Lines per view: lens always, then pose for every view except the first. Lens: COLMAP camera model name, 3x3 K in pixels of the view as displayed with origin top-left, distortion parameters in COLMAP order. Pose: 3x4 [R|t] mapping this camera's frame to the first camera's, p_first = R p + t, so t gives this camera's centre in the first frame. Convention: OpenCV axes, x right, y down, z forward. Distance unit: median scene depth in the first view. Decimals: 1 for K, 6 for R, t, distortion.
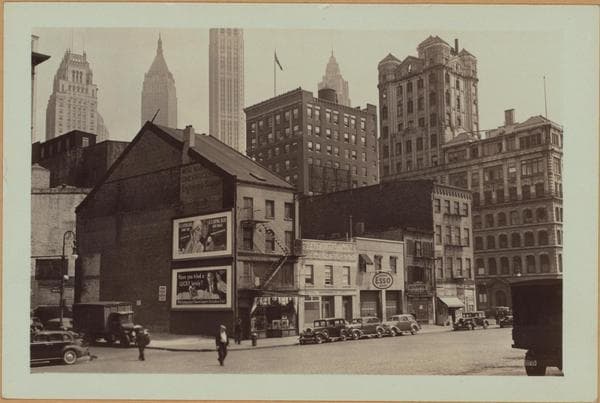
lens RADIAL K [[649.6, 0, 298.2], [0, 649.6, 229.2], [0, 0, 1]] dist [0.073189, -0.211594]
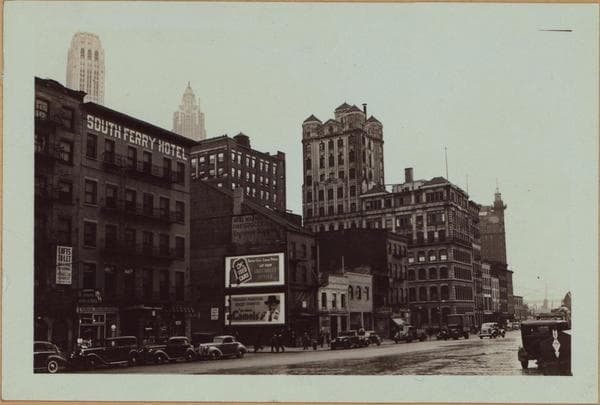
lens RADIAL K [[649.6, 0, 298.2], [0, 649.6, 230.2], [0, 0, 1]] dist [0.073189, -0.211594]
pose [[0.970334, 0.030644, 0.239819, -0.282736], [-0.020506, 0.998792, -0.044658, -0.010040], [-0.240898, 0.038416, 0.969790, -0.232500]]
